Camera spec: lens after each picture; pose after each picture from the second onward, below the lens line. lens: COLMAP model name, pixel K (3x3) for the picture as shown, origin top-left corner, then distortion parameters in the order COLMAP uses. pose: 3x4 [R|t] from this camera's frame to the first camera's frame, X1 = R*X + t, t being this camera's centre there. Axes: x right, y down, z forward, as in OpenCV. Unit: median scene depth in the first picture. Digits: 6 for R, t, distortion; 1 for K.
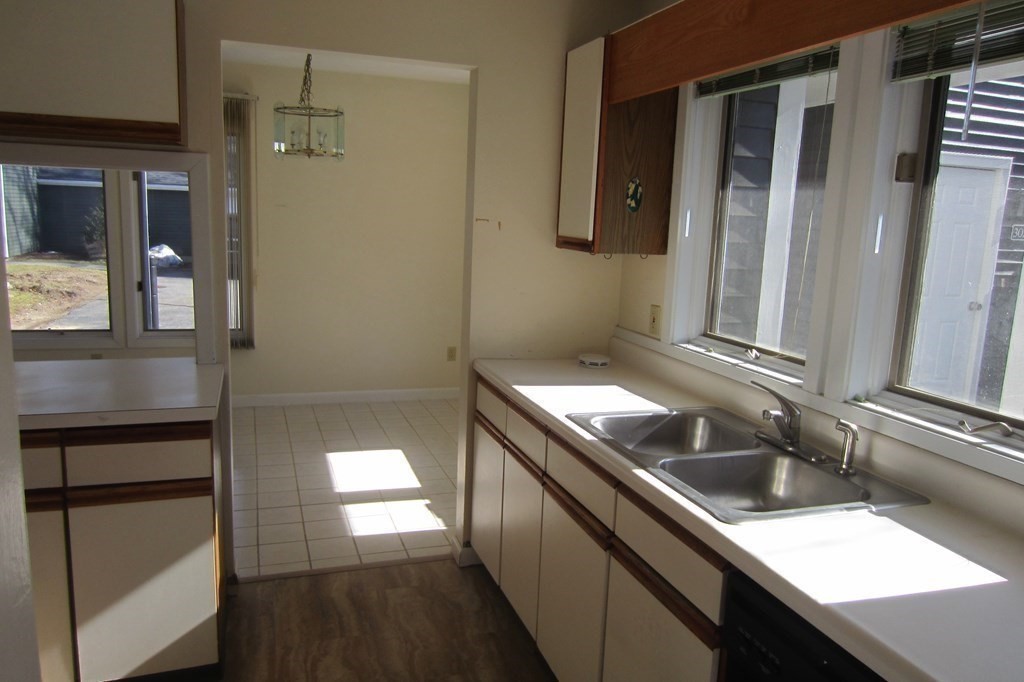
lens RADIAL K [[729.8, 0, 512.0], [0, 729.8, 341.0], [0, 0, 1]] dist [-0.023237, 0.010392]
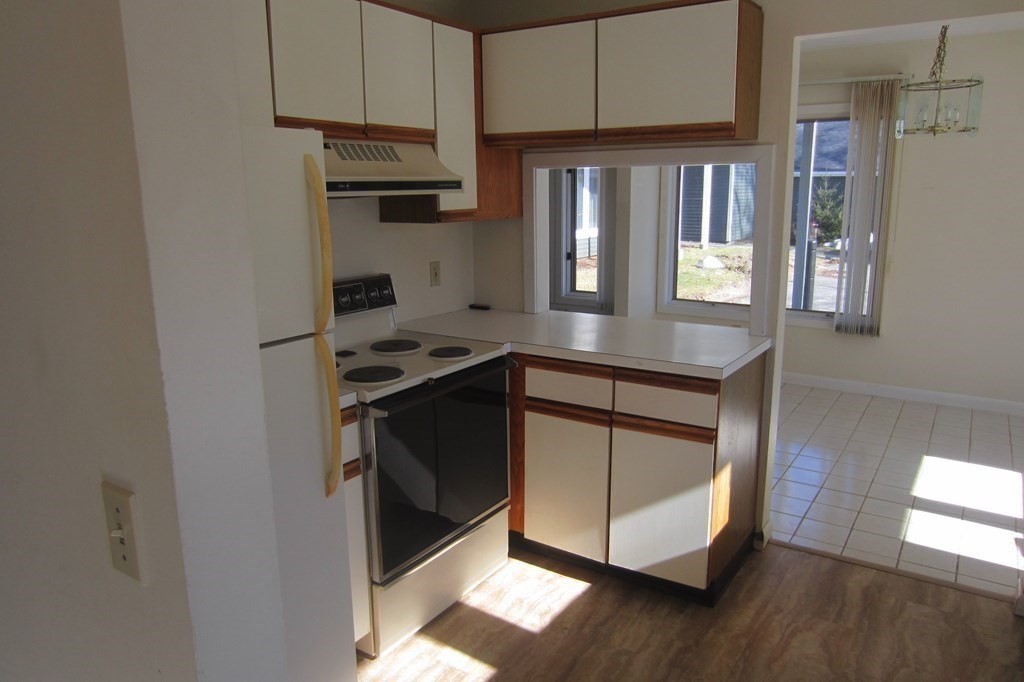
lens RADIAL K [[729.8, 0, 512.0], [0, 729.8, 341.0], [0, 0, 1]] dist [-0.023237, 0.010392]
pose [[0.606794, 0.118436, -0.785986, 0.193624], [-0.104491, 0.992141, 0.068832, 0.001823], [0.787961, 0.040362, 0.614400, 0.021046]]
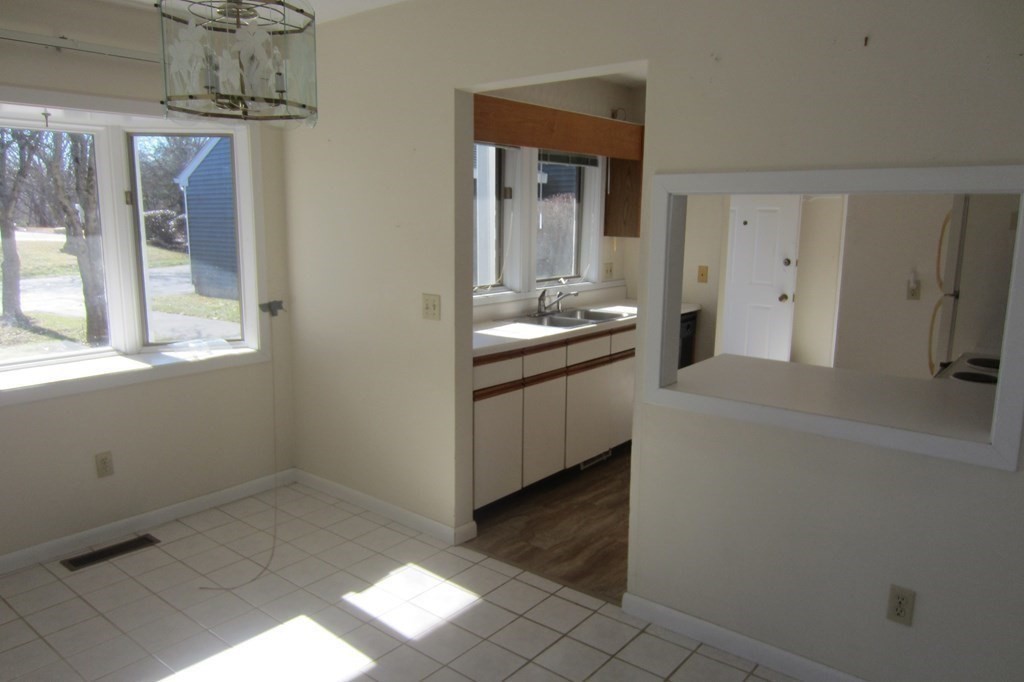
lens RADIAL K [[729.8, 0, 512.0], [0, 729.8, 341.0], [0, 0, 1]] dist [-0.023237, 0.010392]
pose [[-0.519372, -0.189155, 0.833351, -0.986144], [0.117692, 0.950068, 0.288997, -0.295986], [-0.846405, 0.248175, -0.471177, 1.417741]]
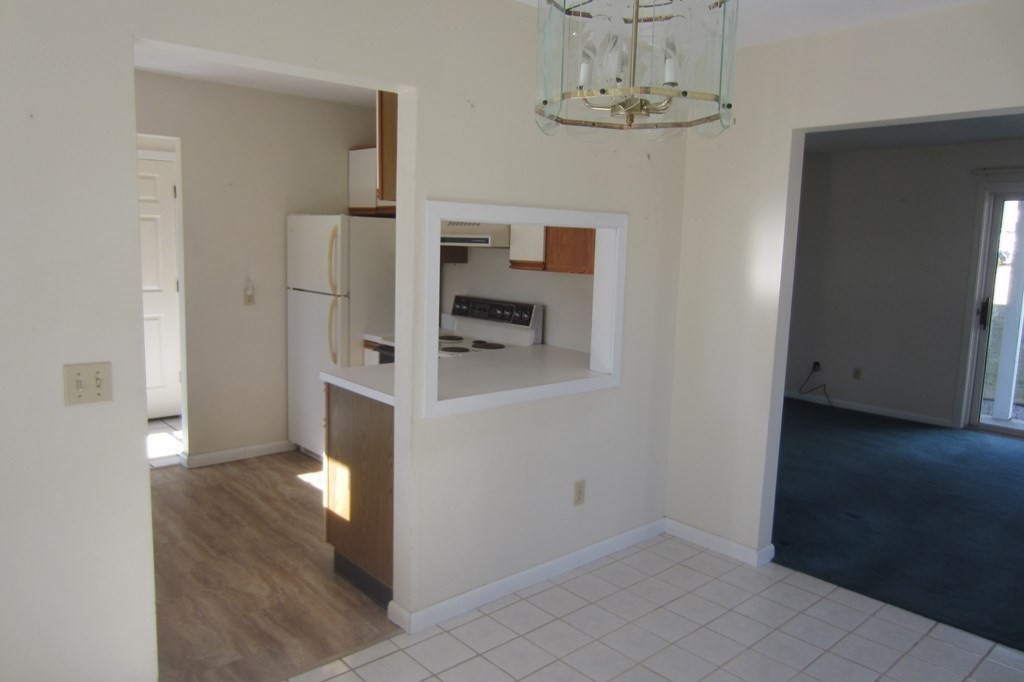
lens RADIAL K [[745.3, 0, 512.0], [0, 745.3, 341.0], [0, 0, 1]] dist [-0.009881, 0.000000]
pose [[-0.924766, -0.016952, -0.380159, -0.118177], [-0.131348, 0.951830, 0.277070, -0.316391], [0.357150, 0.306158, -0.882446, 1.708789]]
